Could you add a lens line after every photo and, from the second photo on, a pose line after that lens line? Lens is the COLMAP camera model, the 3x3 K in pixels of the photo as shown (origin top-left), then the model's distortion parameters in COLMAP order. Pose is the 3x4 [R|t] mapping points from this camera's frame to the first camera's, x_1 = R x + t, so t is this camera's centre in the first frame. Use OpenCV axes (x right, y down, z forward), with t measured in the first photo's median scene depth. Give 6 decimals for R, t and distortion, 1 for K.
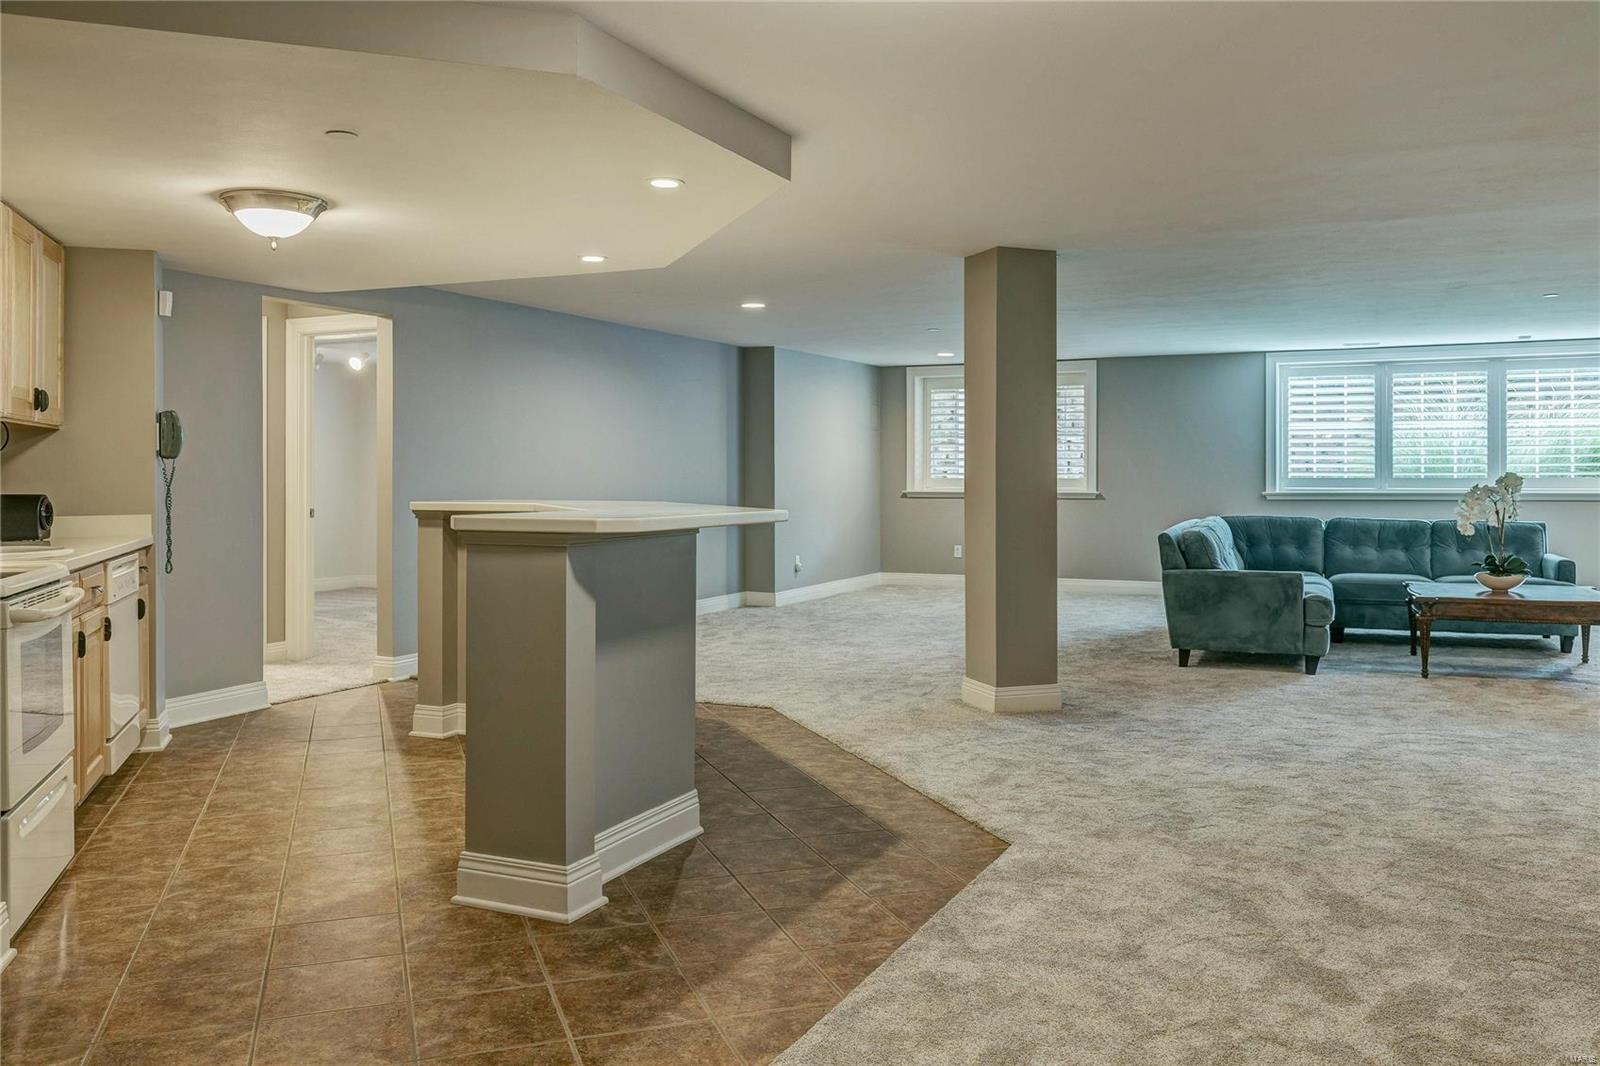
lens RADIAL K [[1285.4, 0, 790.8], [0, 1285.4, 487.4], [0, 0, 1]] dist [0.000961, -0.001965]
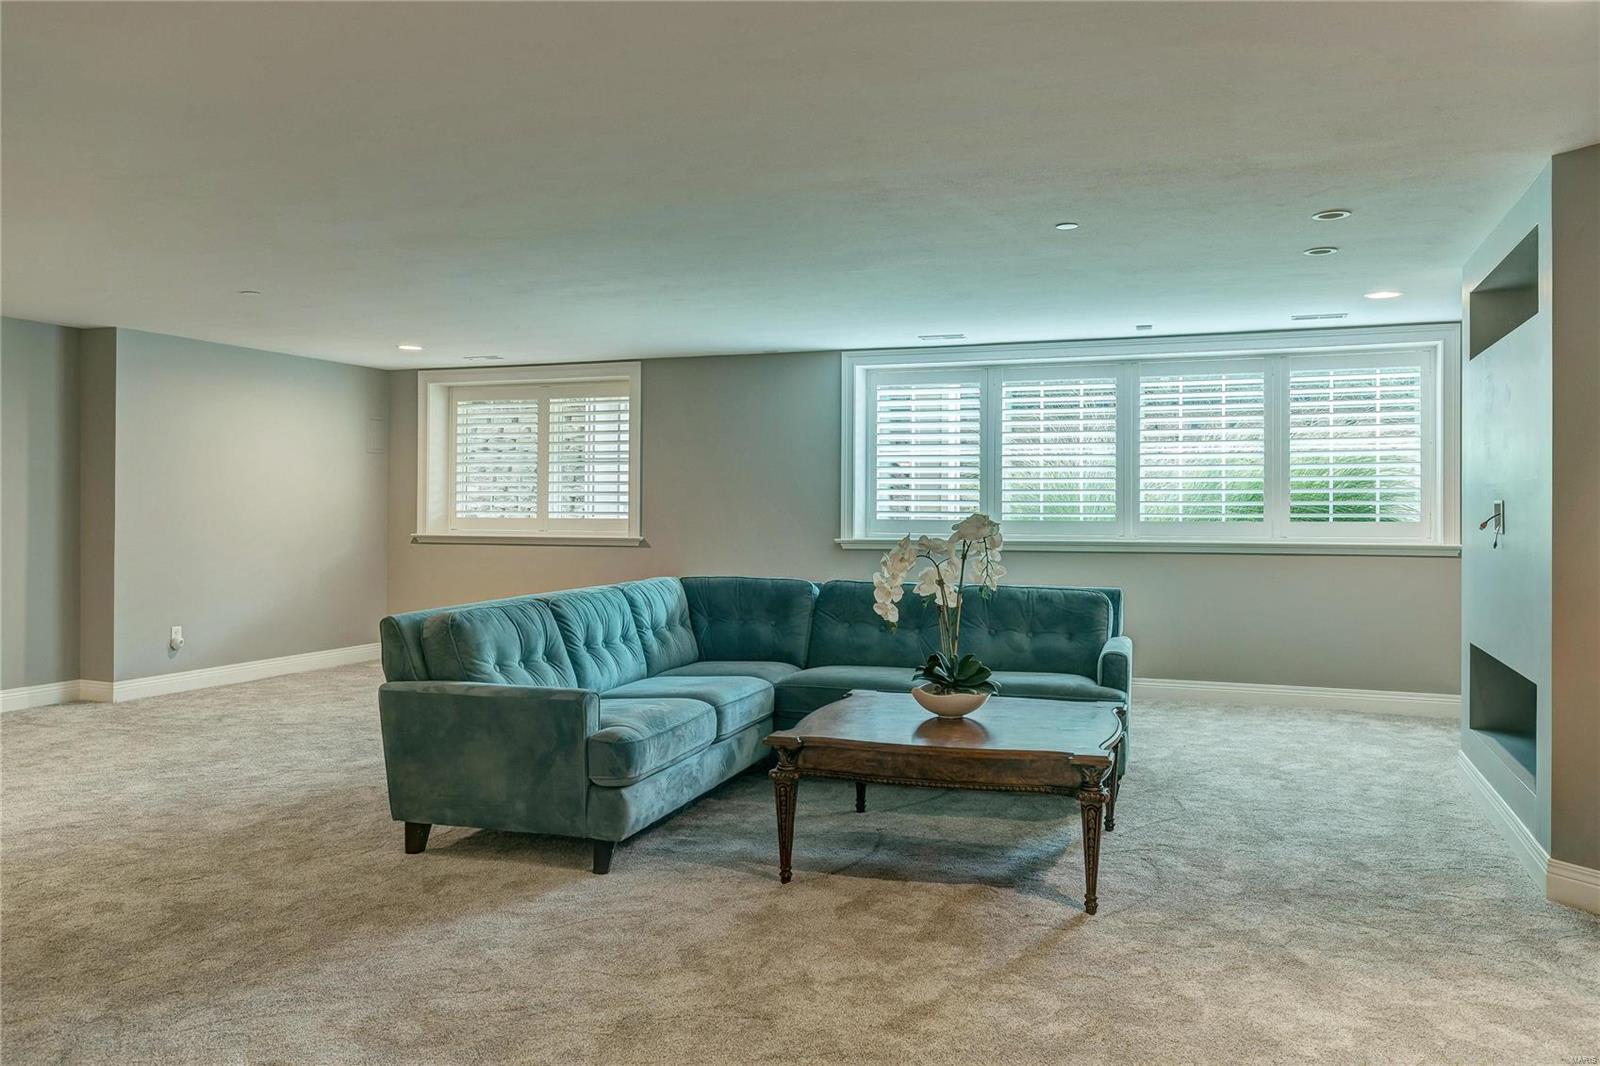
lens RADIAL K [[1220.7, 0, 809.5], [0, 1220.7, 519.4], [0, 0, 1]] dist [0.005218, -0.002922]
pose [[0.995542, 0.005364, 0.094169, 0.364168], [-0.004884, 0.999974, -0.005336, -0.004765], [-0.094195, 0.004852, 0.995542, 0.380117]]
